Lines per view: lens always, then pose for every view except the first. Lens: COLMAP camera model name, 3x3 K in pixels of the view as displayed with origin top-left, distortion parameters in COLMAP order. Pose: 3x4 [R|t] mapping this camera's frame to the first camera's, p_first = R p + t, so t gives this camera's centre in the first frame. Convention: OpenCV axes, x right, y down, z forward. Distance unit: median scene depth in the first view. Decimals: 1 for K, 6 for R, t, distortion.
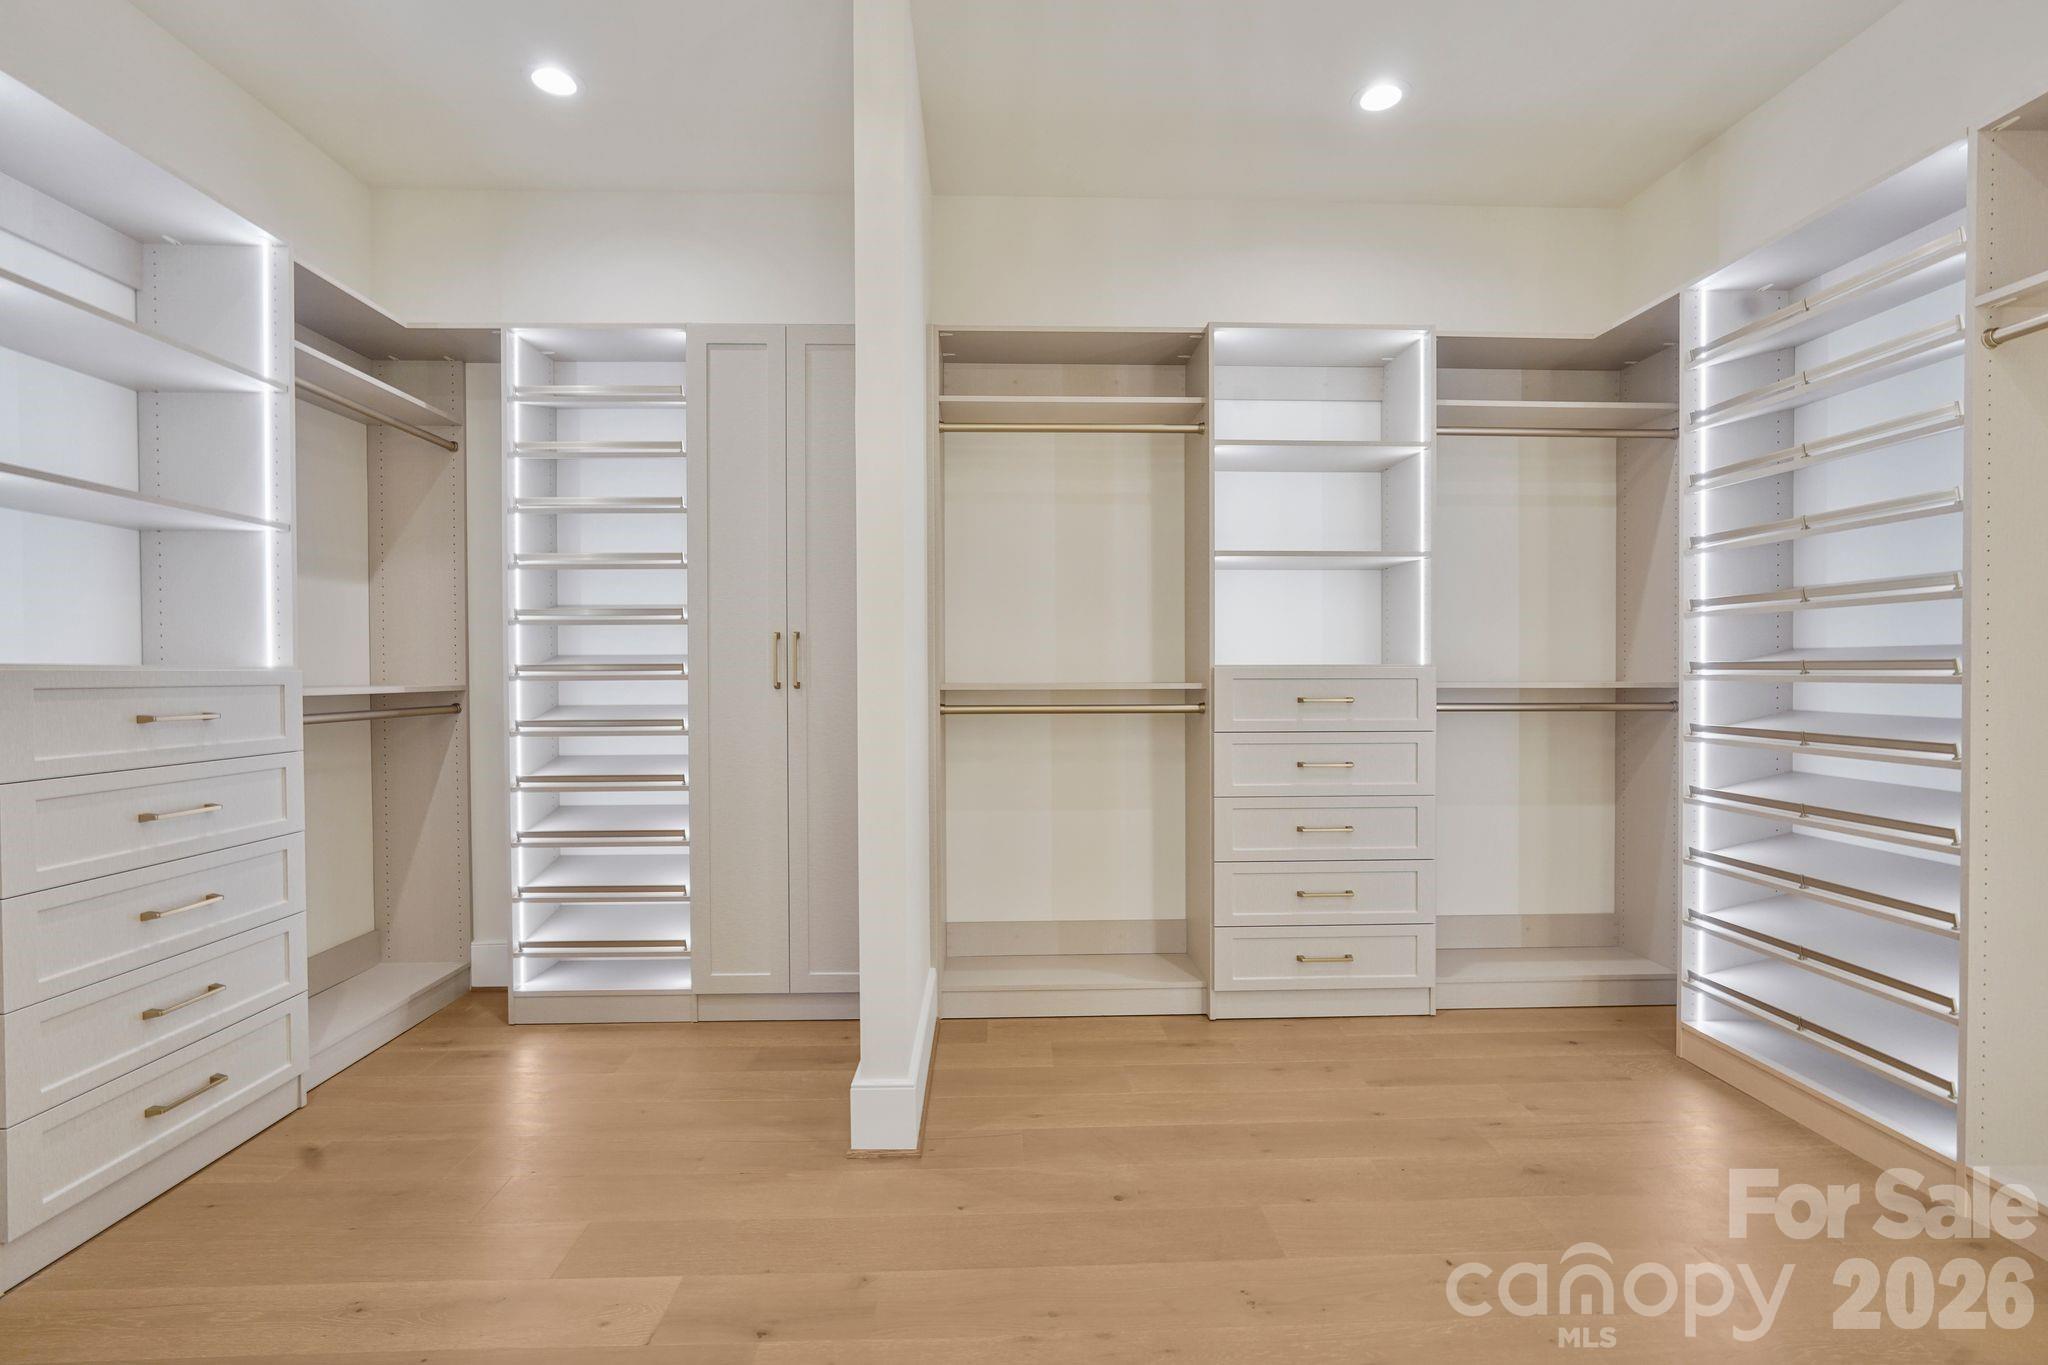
lens RADIAL K [[920.6, 0, 1018.7], [0, 920.6, 681.4], [0, 0, 1]] dist [-0.025214, 0.008244]
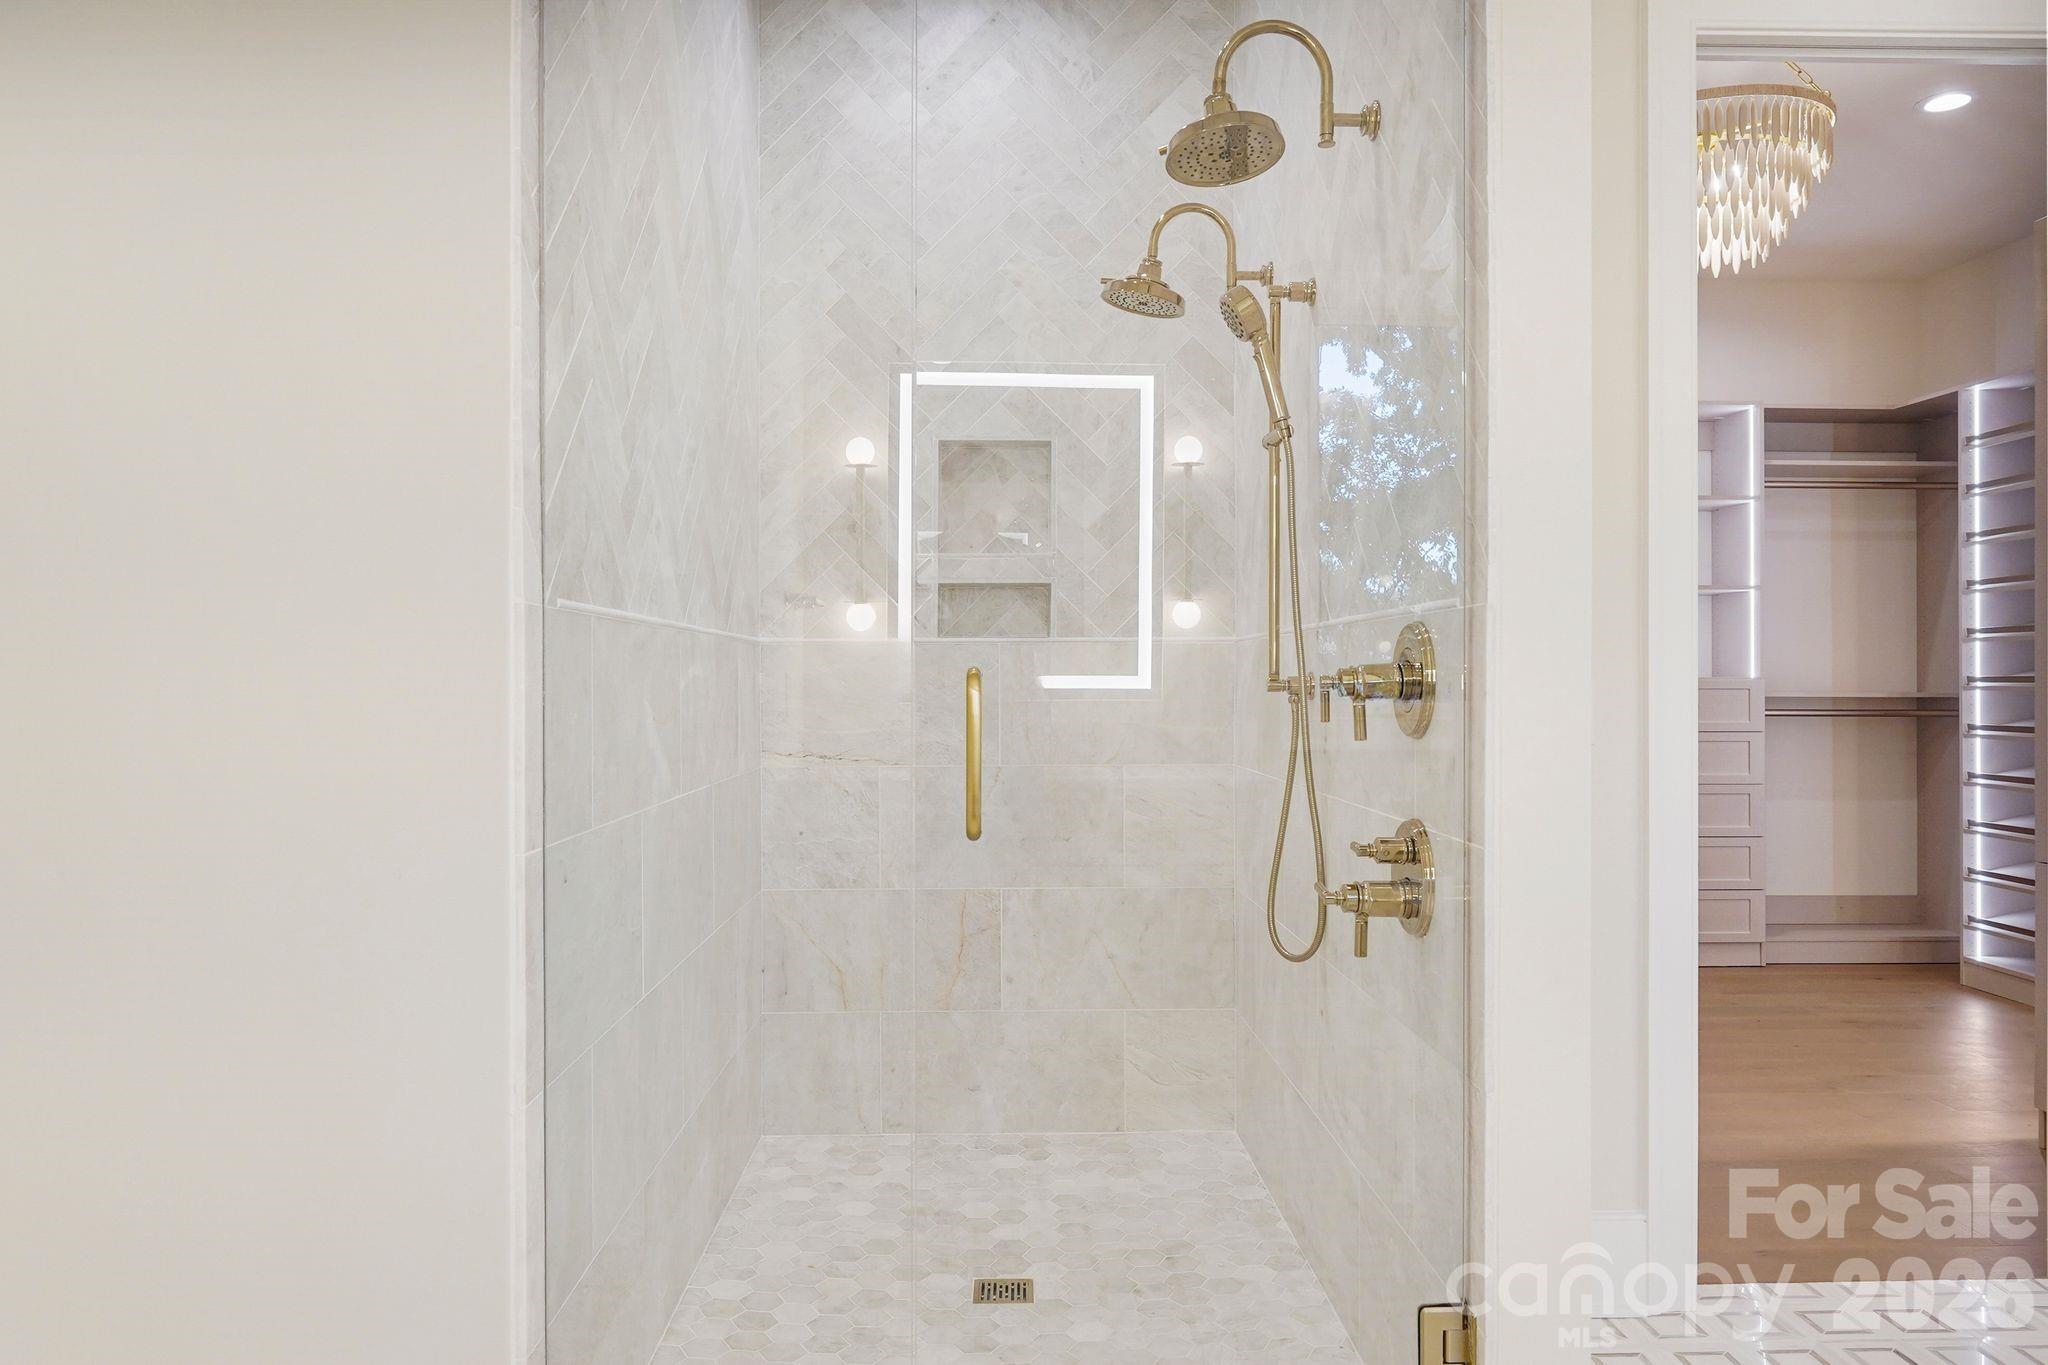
lens RADIAL K [[1425.0, 0, 1016.1], [0, 1425.0, 681.5], [0, 0, 1]] dist [-0.015797, 0.004767]
pose [[0.999924, -0.003144, -0.011922, -0.577843], [0.003092, 0.999985, -0.004436, -0.008979], [0.011936, 0.004399, 0.999919, -1.005441]]
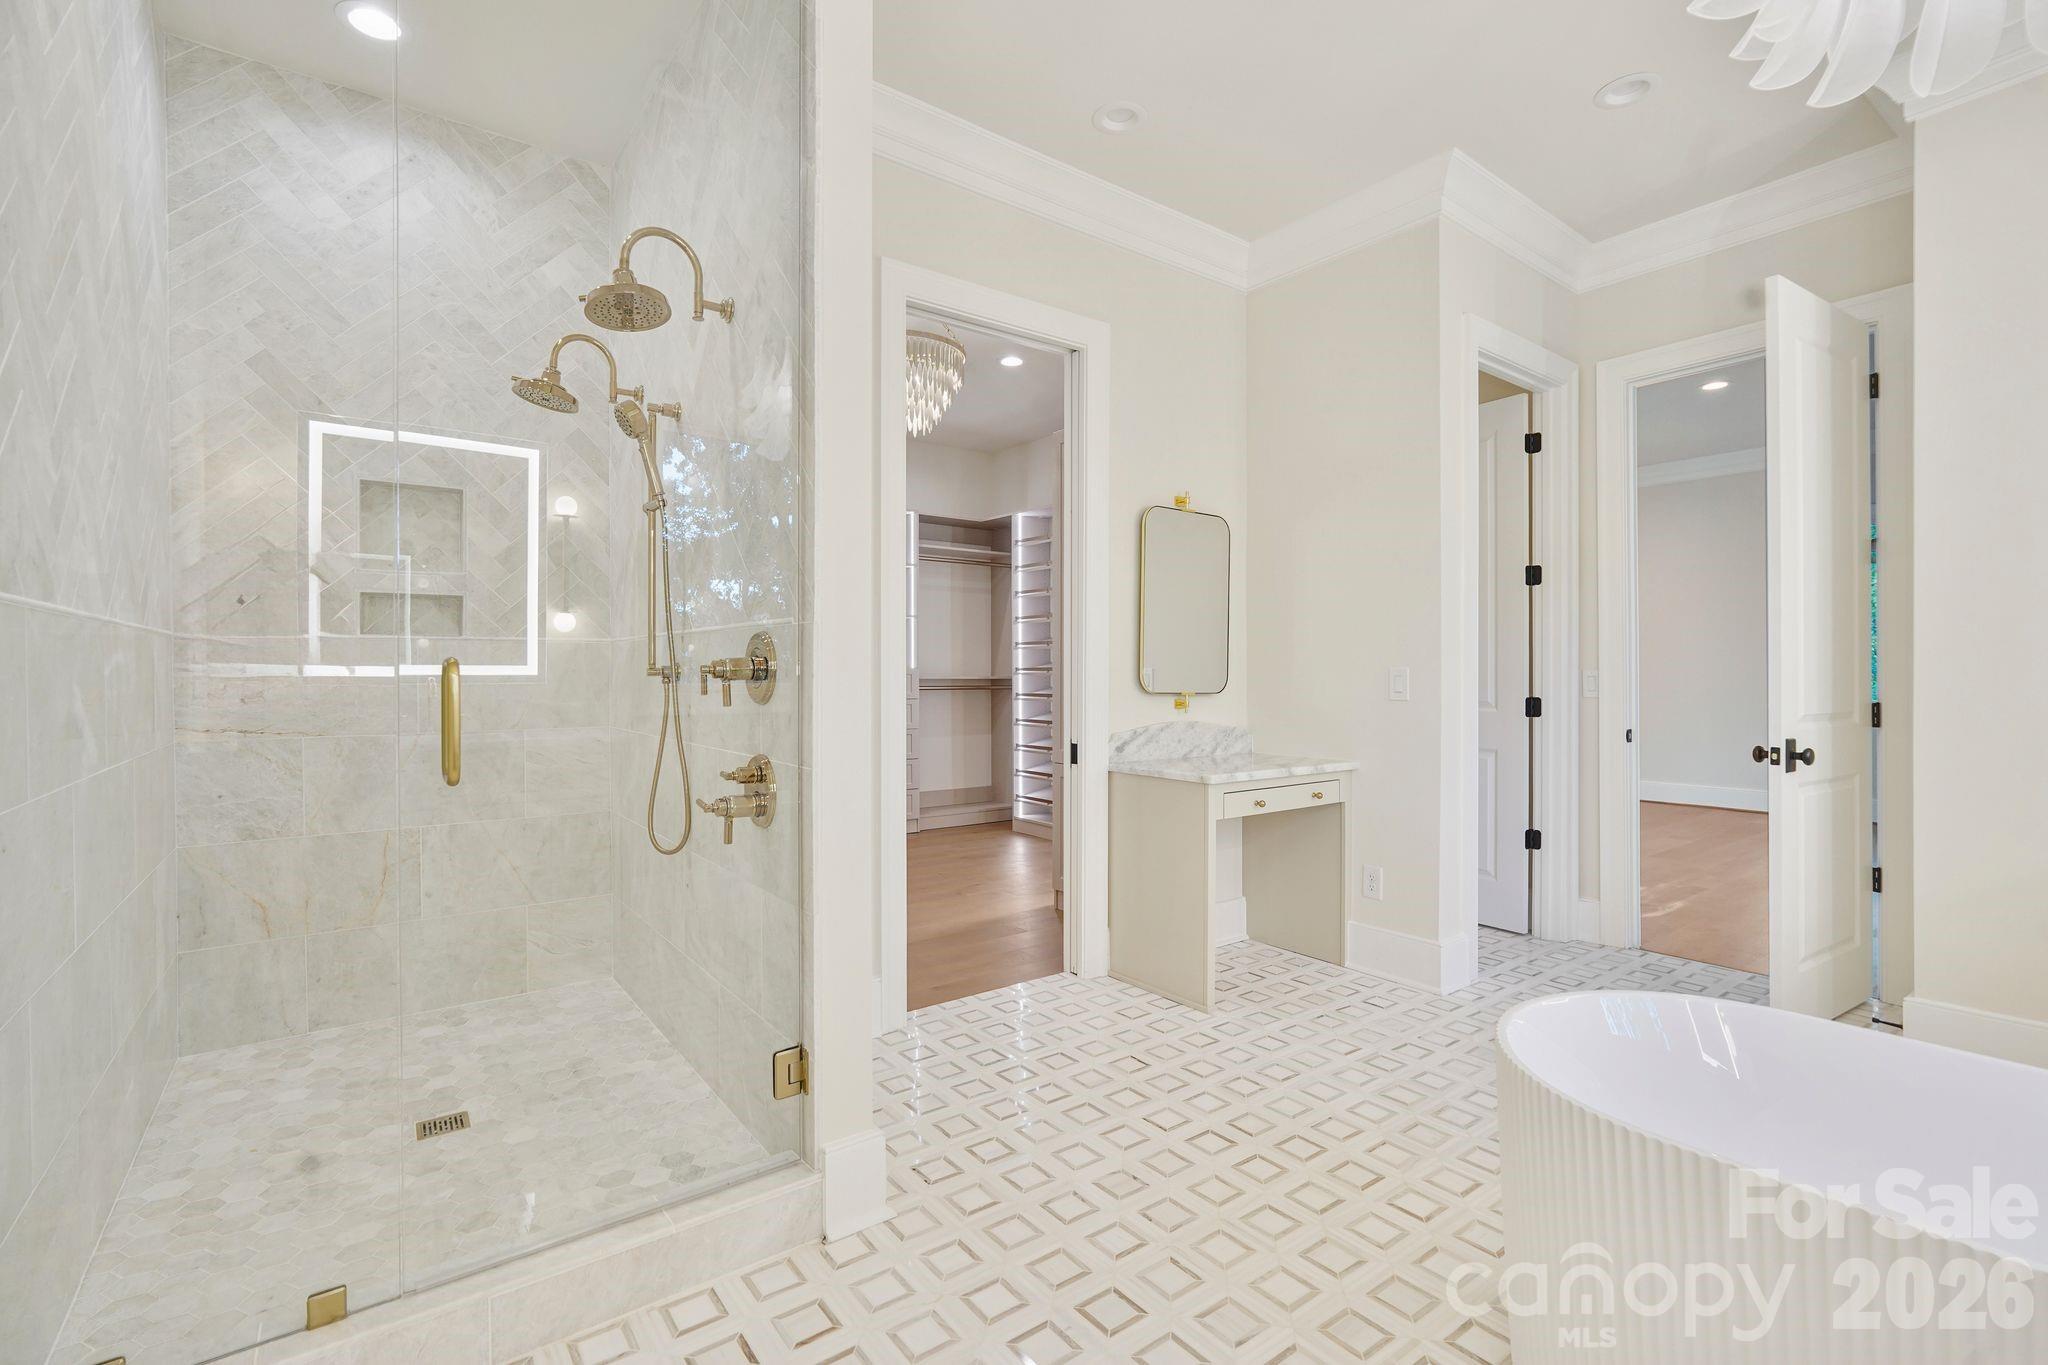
lens RADIAL K [[920.6, 0, 1029.7], [0, 920.6, 681.2], [0, 0, 1]] dist [-0.025214, 0.008244]
pose [[0.819423, -0.008648, 0.573124, -0.630586], [0.003815, 0.999946, 0.009633, -0.008138], [-0.573176, -0.005707, 0.819412, -1.017111]]
